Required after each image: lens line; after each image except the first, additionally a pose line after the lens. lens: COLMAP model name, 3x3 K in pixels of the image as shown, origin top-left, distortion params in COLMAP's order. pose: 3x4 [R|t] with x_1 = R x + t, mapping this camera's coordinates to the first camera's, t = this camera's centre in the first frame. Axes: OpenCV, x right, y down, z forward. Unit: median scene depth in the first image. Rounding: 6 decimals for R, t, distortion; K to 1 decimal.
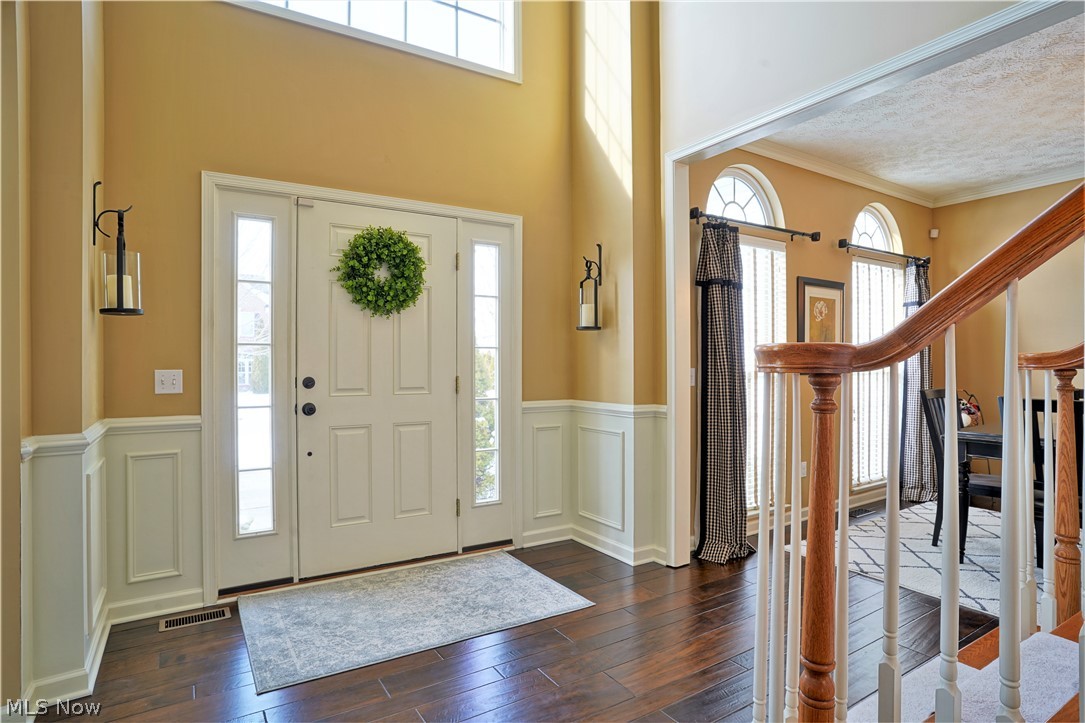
lens RADIAL K [[566.0, 0, 540.6], [0, 566.0, 365.8], [0, 0, 1]] dist [-0.076909, 0.042547]
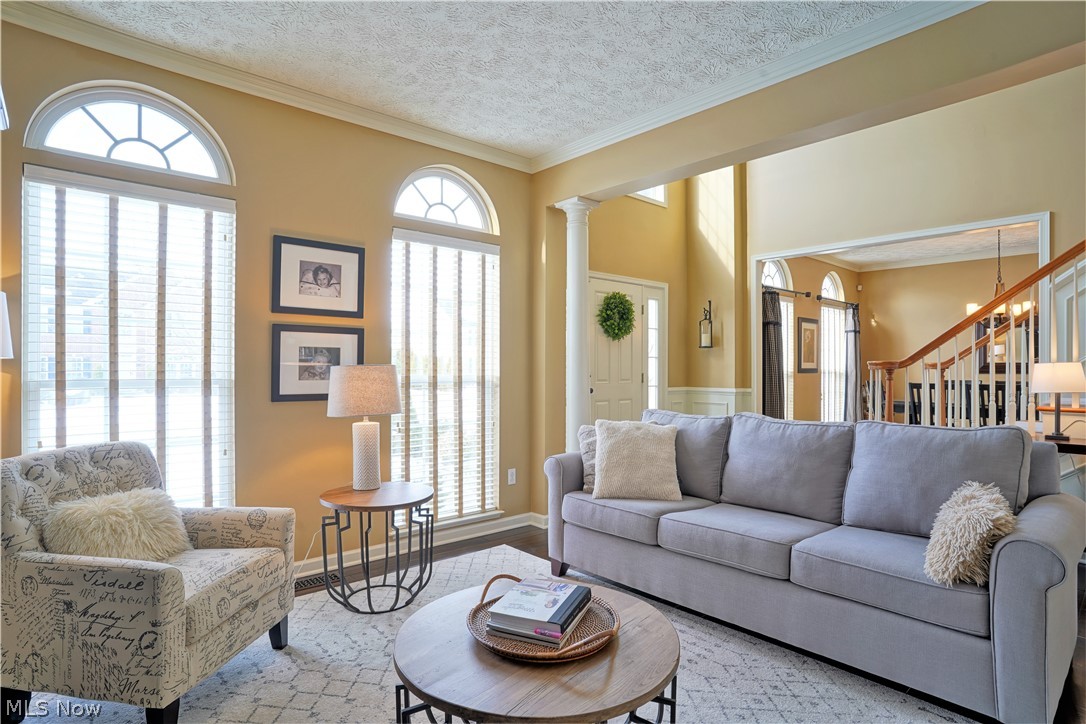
lens RADIAL K [[566.5, 0, 541.1], [0, 566.5, 366.3], [0, 0, 1]] dist [-0.076909, 0.042547]
pose [[0.985383, 0.000414, 0.170351, -0.739867], [0.001141, 0.999959, -0.009029, 0.011639], [-0.170347, 0.009092, 0.985342, -0.689490]]
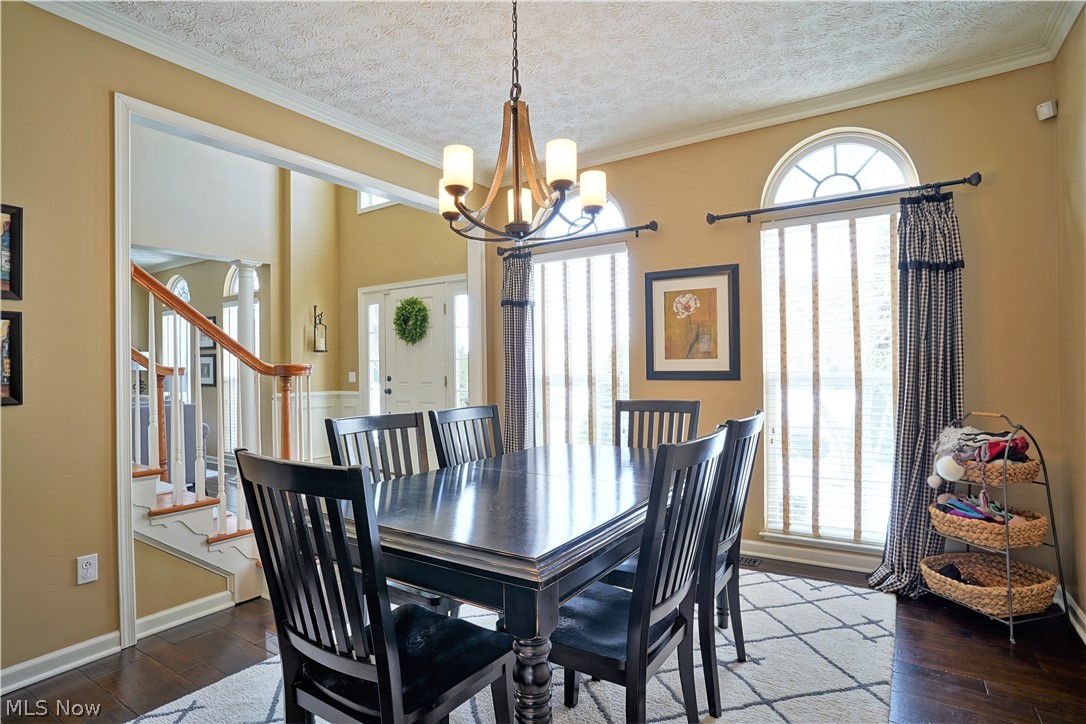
lens RADIAL K [[566.5, 0, 541.1], [0, 566.5, 366.3], [0, 0, 1]] dist [-0.076909, 0.042547]
pose [[0.420313, -0.004726, -0.907367, 1.433086], [0.006243, 0.999978, -0.002317, -0.005911], [0.907358, -0.004691, 0.420334, 0.521909]]
